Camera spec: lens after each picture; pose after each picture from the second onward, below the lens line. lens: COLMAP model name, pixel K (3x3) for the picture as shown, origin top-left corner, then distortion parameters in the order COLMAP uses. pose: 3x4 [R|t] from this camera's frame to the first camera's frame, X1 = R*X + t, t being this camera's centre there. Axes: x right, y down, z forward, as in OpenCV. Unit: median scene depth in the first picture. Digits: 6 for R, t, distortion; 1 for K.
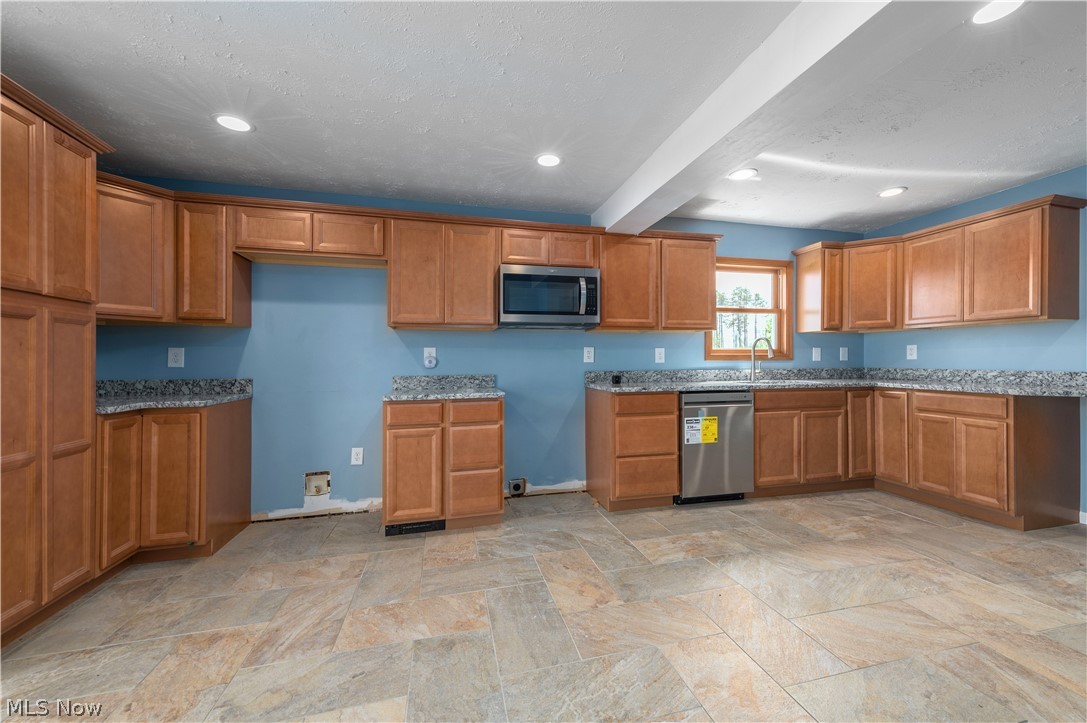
lens RADIAL K [[432.8, 0, 566.7], [0, 432.8, 355.6], [0, 0, 1]] dist [0.011777, -0.001626]
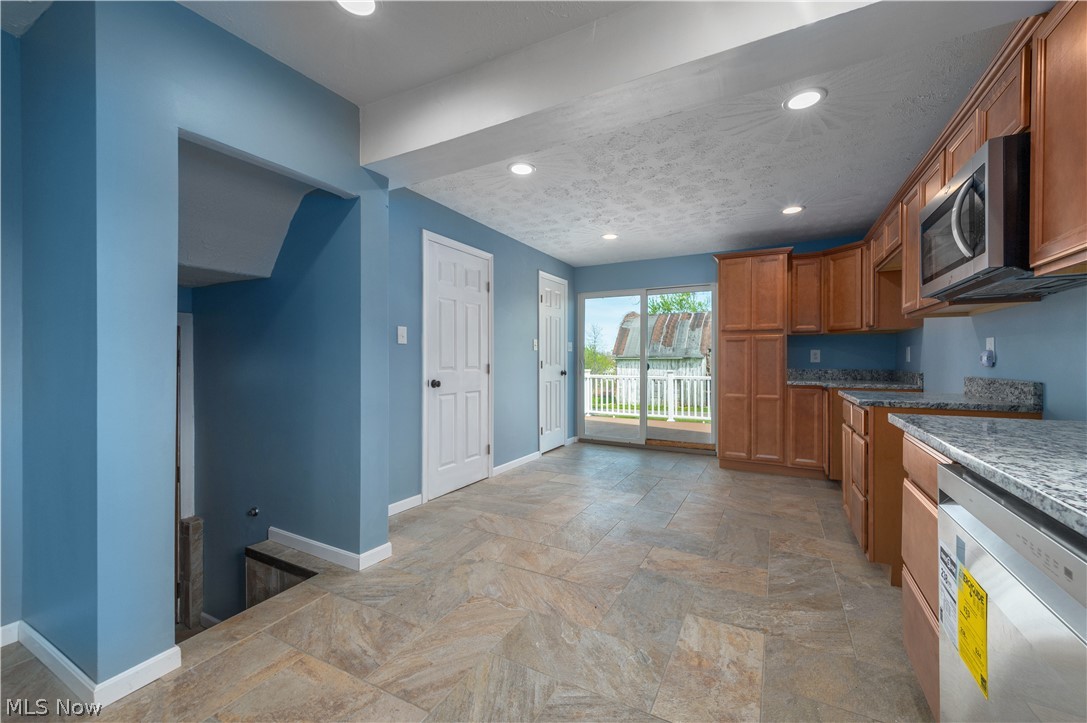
lens RADIAL K [[432.8, 0, 548.0], [0, 432.8, 363.9], [0, 0, 1]] dist [0.011777, -0.001626]
pose [[-0.698350, 0.015314, -0.715593, 0.936986], [0.014131, 0.999871, 0.007607, 0.006716], [0.715617, -0.004800, -0.698477, 1.357922]]
